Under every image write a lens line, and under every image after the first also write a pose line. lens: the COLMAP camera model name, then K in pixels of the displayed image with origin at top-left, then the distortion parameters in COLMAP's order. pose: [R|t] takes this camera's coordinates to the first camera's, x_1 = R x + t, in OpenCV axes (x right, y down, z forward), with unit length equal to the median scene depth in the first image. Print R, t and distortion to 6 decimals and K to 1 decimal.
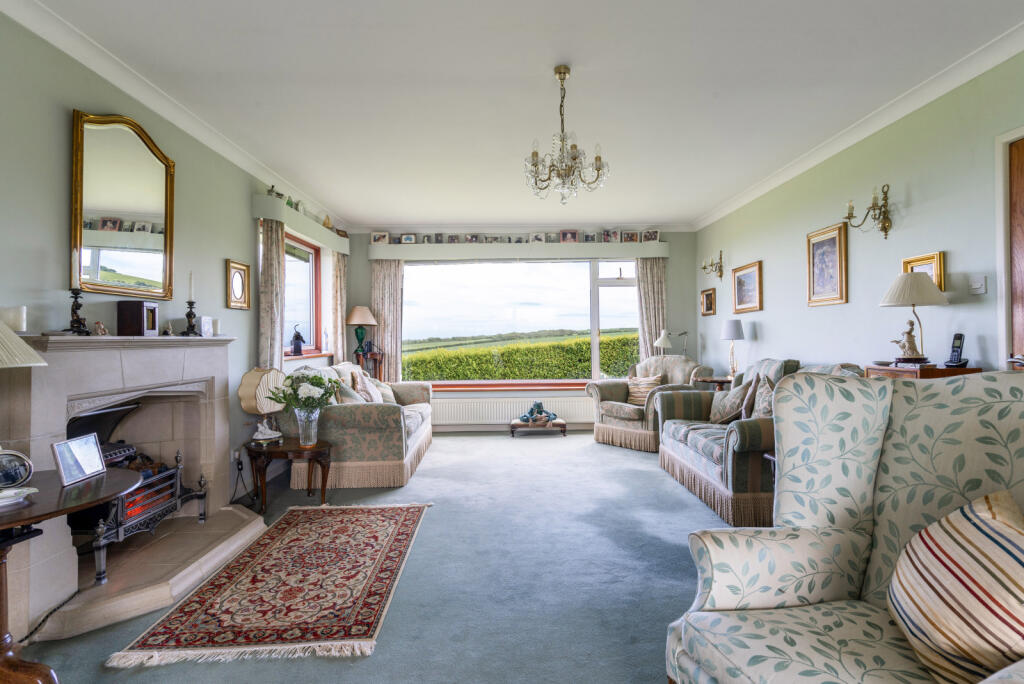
lens RADIAL K [[549.7, 0, 513.6], [0, 549.7, 336.9], [0, 0, 1]] dist [0.003564, 0.001966]
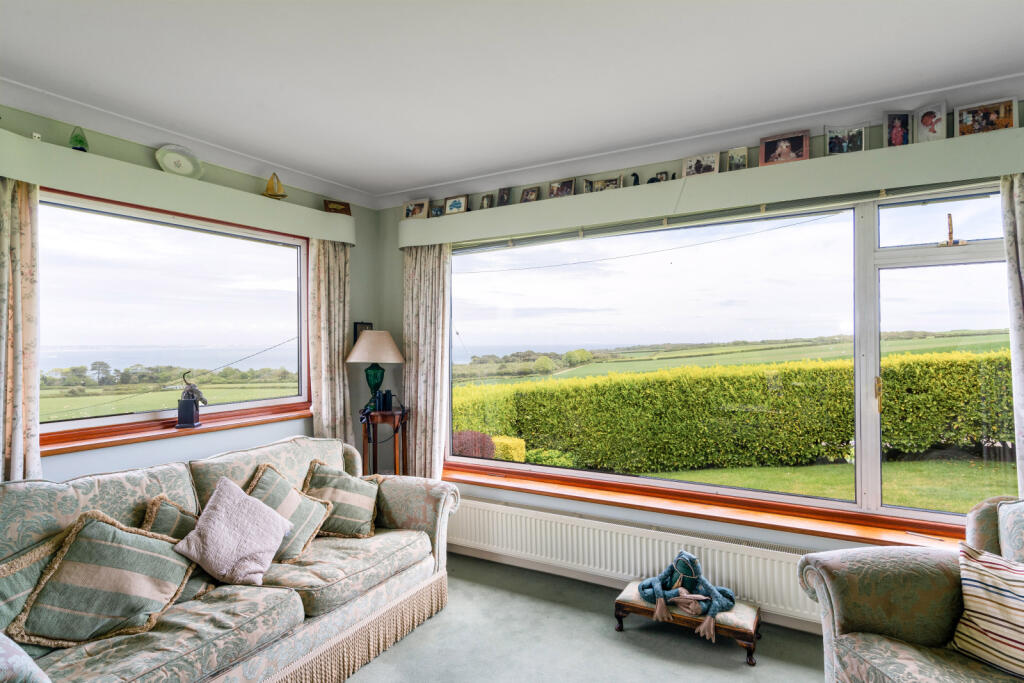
lens RADIAL K [[549.7, 0, 511.5], [0, 549.7, 347.0], [0, 0, 1]] dist [0.003564, 0.001966]
pose [[0.857504, 0.006201, -0.514440, 0.138426], [0.000641, 0.999914, 0.013121, -0.043924], [0.514477, -0.011581, 0.857426, 0.555172]]
